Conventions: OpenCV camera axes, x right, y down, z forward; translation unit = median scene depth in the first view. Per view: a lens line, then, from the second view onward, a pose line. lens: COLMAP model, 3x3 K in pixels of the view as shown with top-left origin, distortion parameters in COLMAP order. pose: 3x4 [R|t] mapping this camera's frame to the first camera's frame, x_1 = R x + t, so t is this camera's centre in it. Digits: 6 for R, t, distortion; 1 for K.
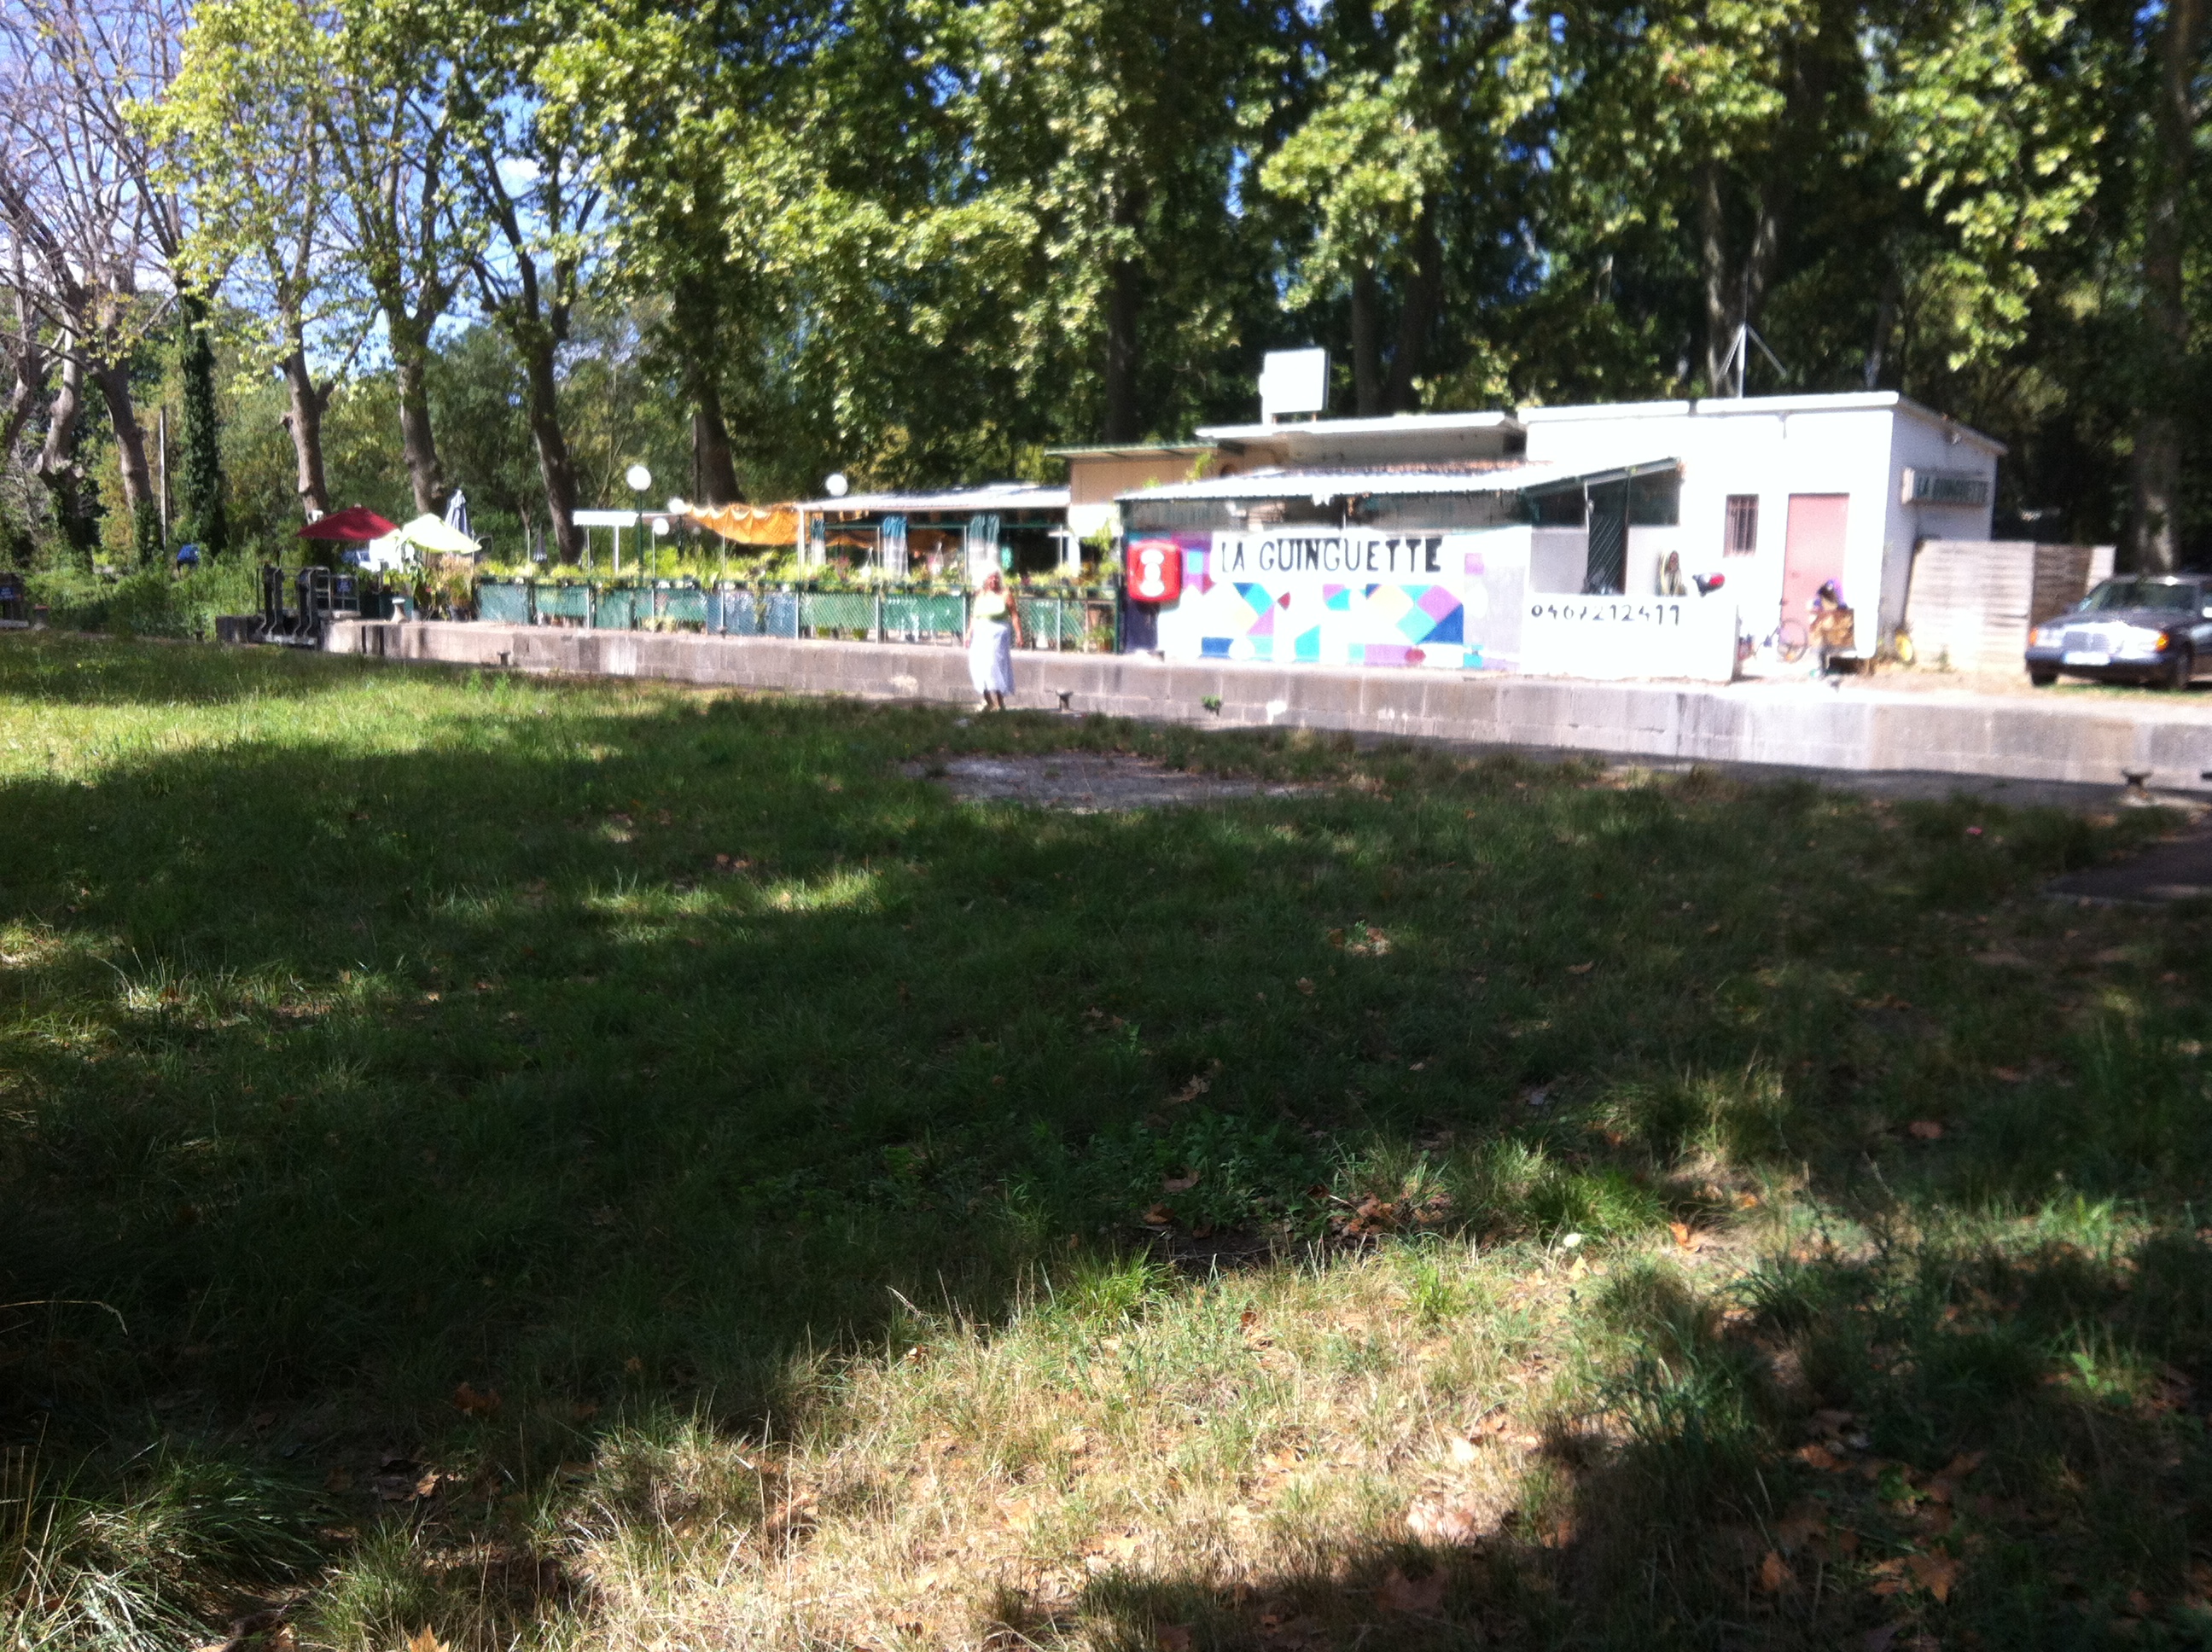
lens RADIAL K [[1845.1, 0, 1127.9], [0, 1845.1, 810.0], [0, 0, 1]] dist [0.016405, -0.114873]
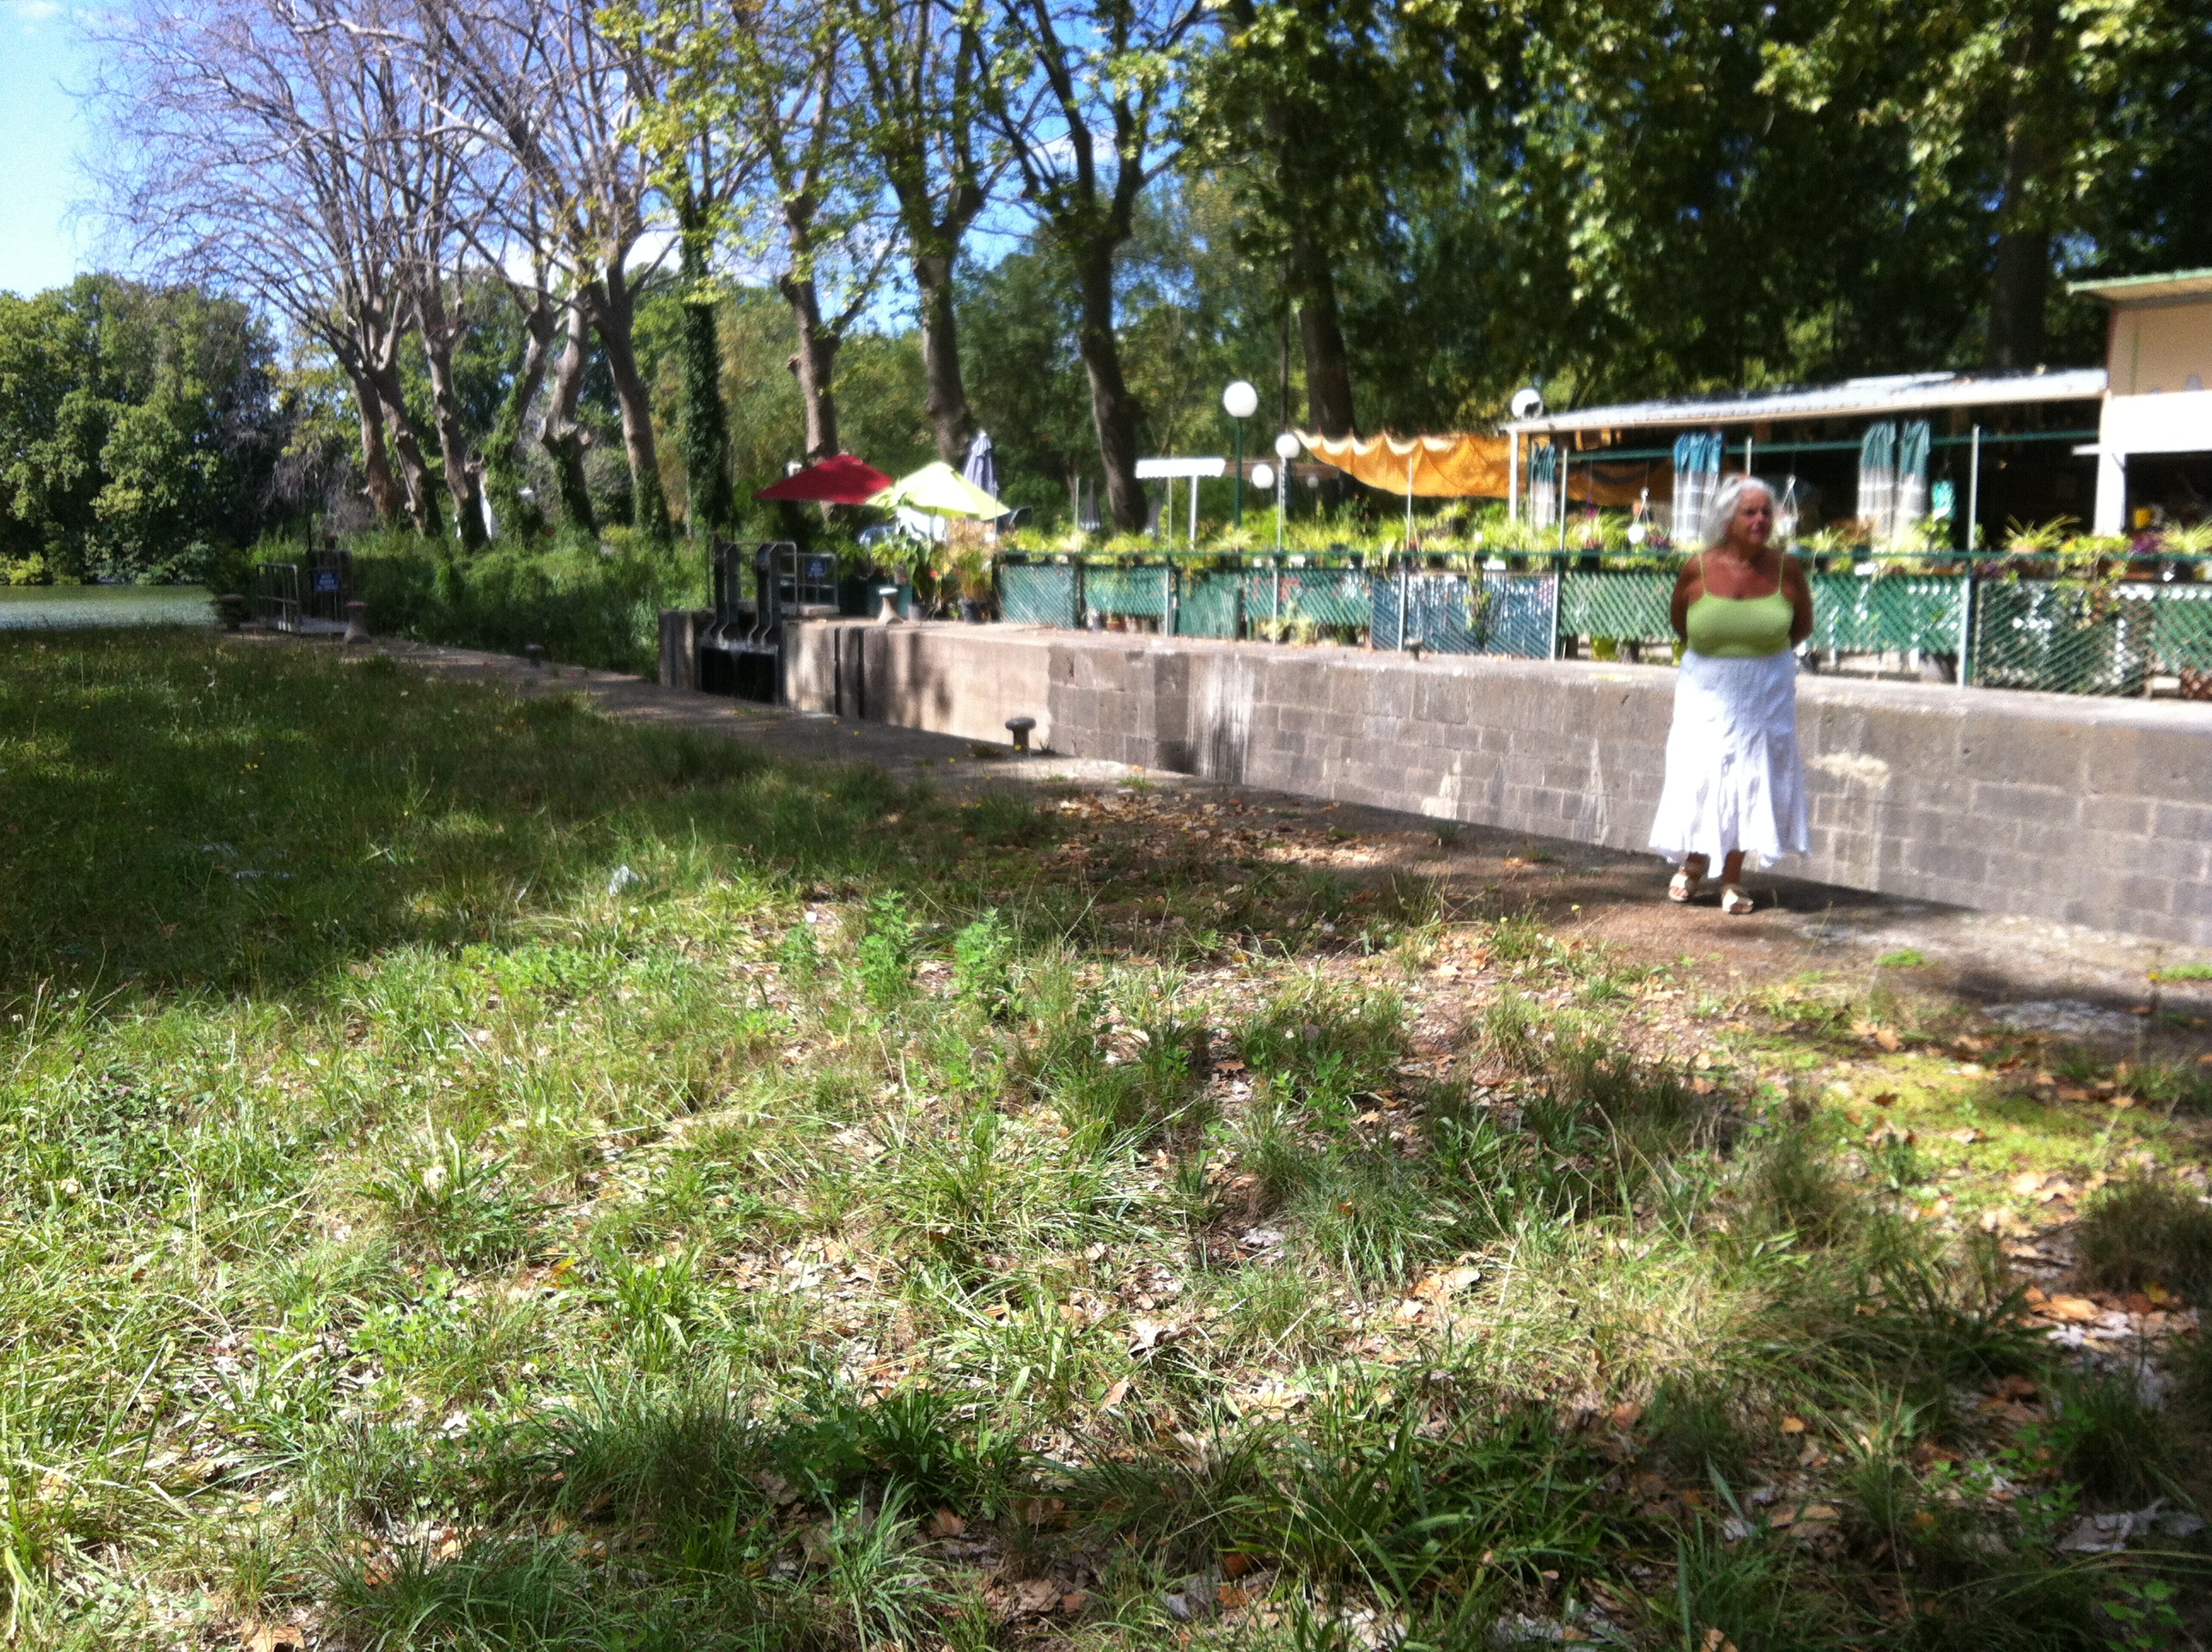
lens RADIAL K [[1845.1, 0, 1096.1], [0, 1845.1, 769.7], [0, 0, 1]] dist [0.016405, -0.114873]
pose [[0.955526, 0.020945, -0.294163, -0.124653], [-0.022720, 0.999738, -0.002618, -0.048095], [0.294032, 0.009185, 0.955752, 0.381579]]
